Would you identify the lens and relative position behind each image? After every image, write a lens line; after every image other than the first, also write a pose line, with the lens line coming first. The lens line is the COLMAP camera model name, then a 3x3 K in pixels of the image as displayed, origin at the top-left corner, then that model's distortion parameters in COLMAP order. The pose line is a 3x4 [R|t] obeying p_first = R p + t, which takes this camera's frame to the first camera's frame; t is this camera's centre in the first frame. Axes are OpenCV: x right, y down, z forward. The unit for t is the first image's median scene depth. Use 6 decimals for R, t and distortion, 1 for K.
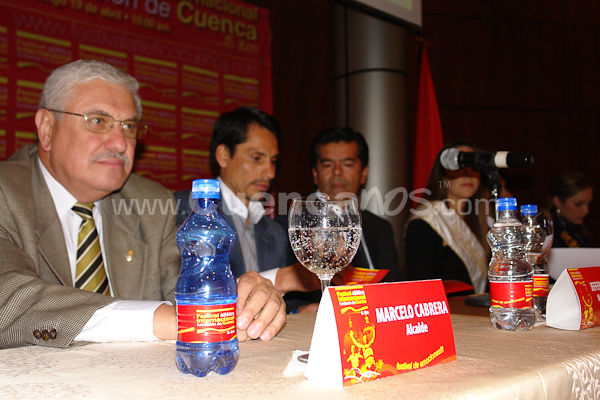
lens RADIAL K [[657.9, 0, 301.8], [0, 657.9, 200.4], [0, 0, 1]] dist [-0.011794, 0.000000]
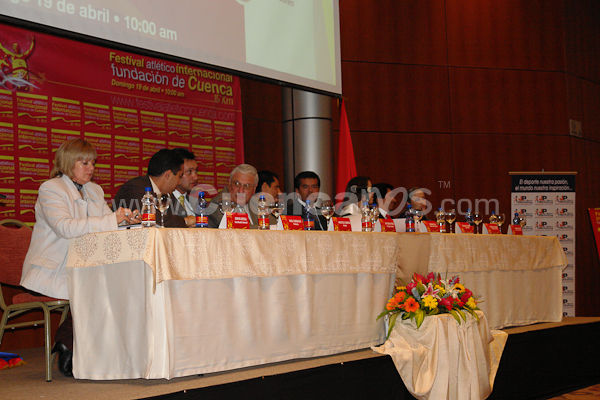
lens RADIAL K [[973.7, 0, 303.5], [0, 973.7, 199.2], [0, 0, 1]] dist [0.149462, 0.000000]
pose [[0.989010, -0.005754, 0.147739, -0.247794], [0.005442, 0.999982, 0.002513, -0.014129], [-0.147751, -0.001681, 0.989023, -1.265732]]
